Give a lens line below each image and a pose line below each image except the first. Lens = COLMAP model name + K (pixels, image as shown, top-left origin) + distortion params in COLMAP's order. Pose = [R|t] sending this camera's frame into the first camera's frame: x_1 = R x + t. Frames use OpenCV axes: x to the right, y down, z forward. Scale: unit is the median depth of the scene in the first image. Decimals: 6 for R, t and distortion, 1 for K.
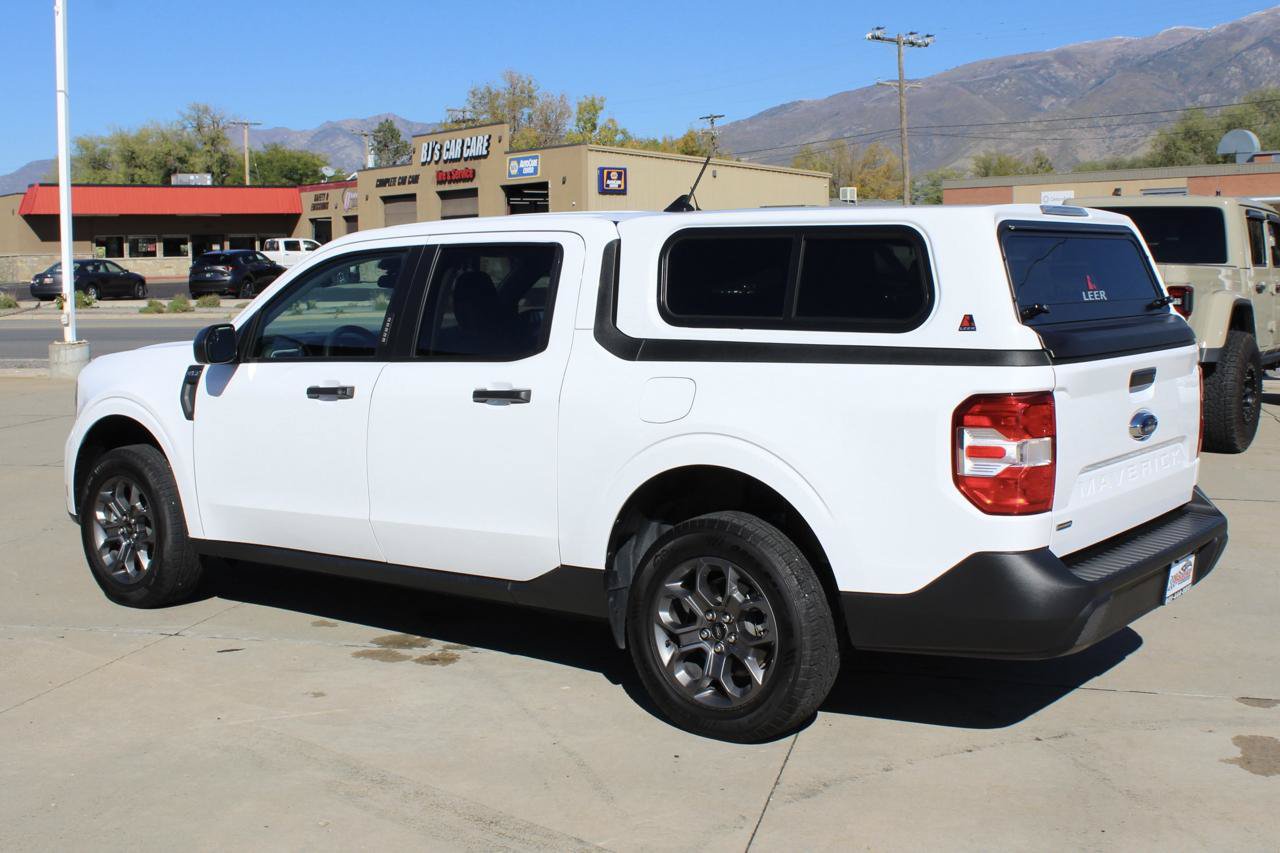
lens RADIAL K [[1516.9, 0, 698.2], [0, 1516.9, 413.6], [0, 0, 1]] dist [-0.122222, 0.058160]
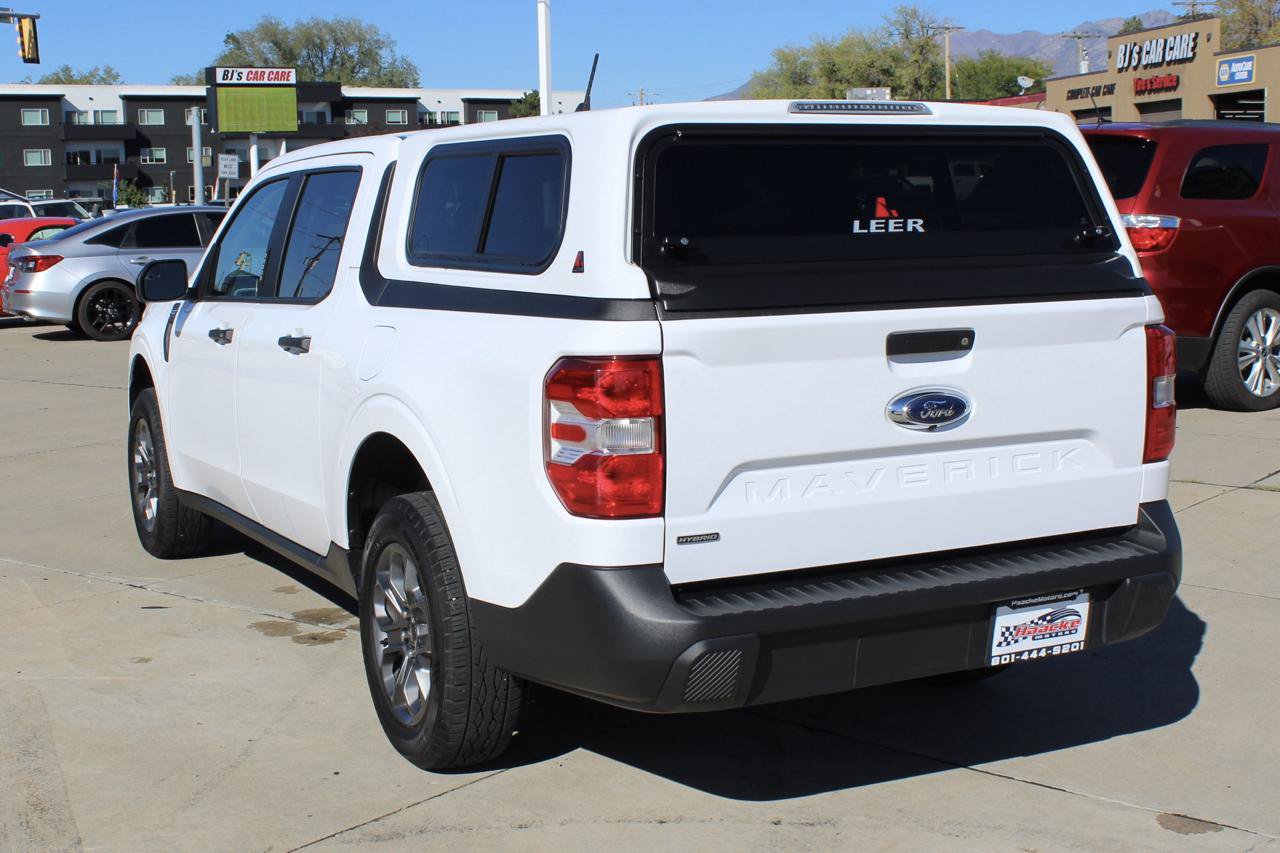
lens RADIAL K [[1773.2, 0, 641.5], [0, 1773.2, 499.1], [0, 0, 1]] dist [-0.127498, 0.094535]
pose [[0.887640, 0.067922, -0.455502, 0.461581], [-0.033931, 0.996022, 0.082400, -0.011767], [0.459287, -0.057686, 0.886413, 0.162821]]
